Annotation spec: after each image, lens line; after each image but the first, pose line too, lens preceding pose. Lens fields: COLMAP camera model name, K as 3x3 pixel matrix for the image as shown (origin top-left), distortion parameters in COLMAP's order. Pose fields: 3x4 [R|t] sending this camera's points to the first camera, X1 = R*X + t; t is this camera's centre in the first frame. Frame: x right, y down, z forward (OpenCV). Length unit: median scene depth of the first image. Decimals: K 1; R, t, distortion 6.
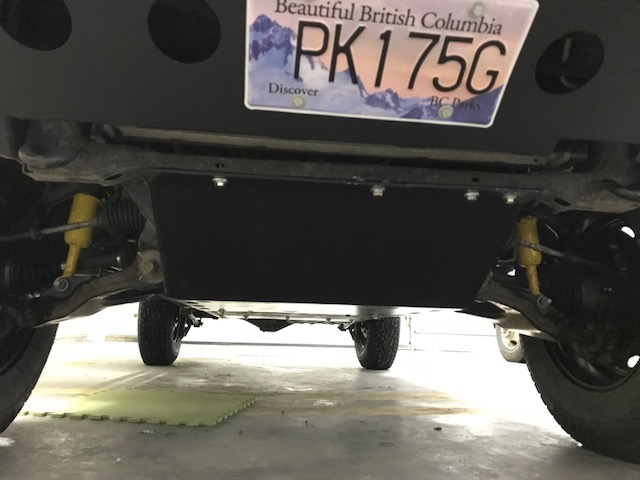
lens RADIAL K [[543.3, 0, 318.4], [0, 543.3, 243.8], [0, 0, 1]] dist [0.007479, 0.011911]
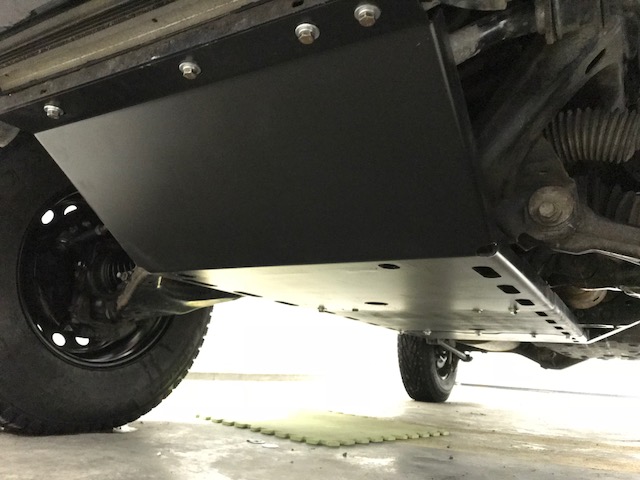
lens RADIAL K [[543.3, 0, 318.4], [0, 543.3, 243.8], [0, 0, 1]] dist [0.007479, 0.011911]
pose [[0.784383, -0.118226, -0.608905, 0.673707], [0.056216, 0.991177, -0.120032, 0.233624], [0.617724, 0.059920, 0.784109, 0.577390]]
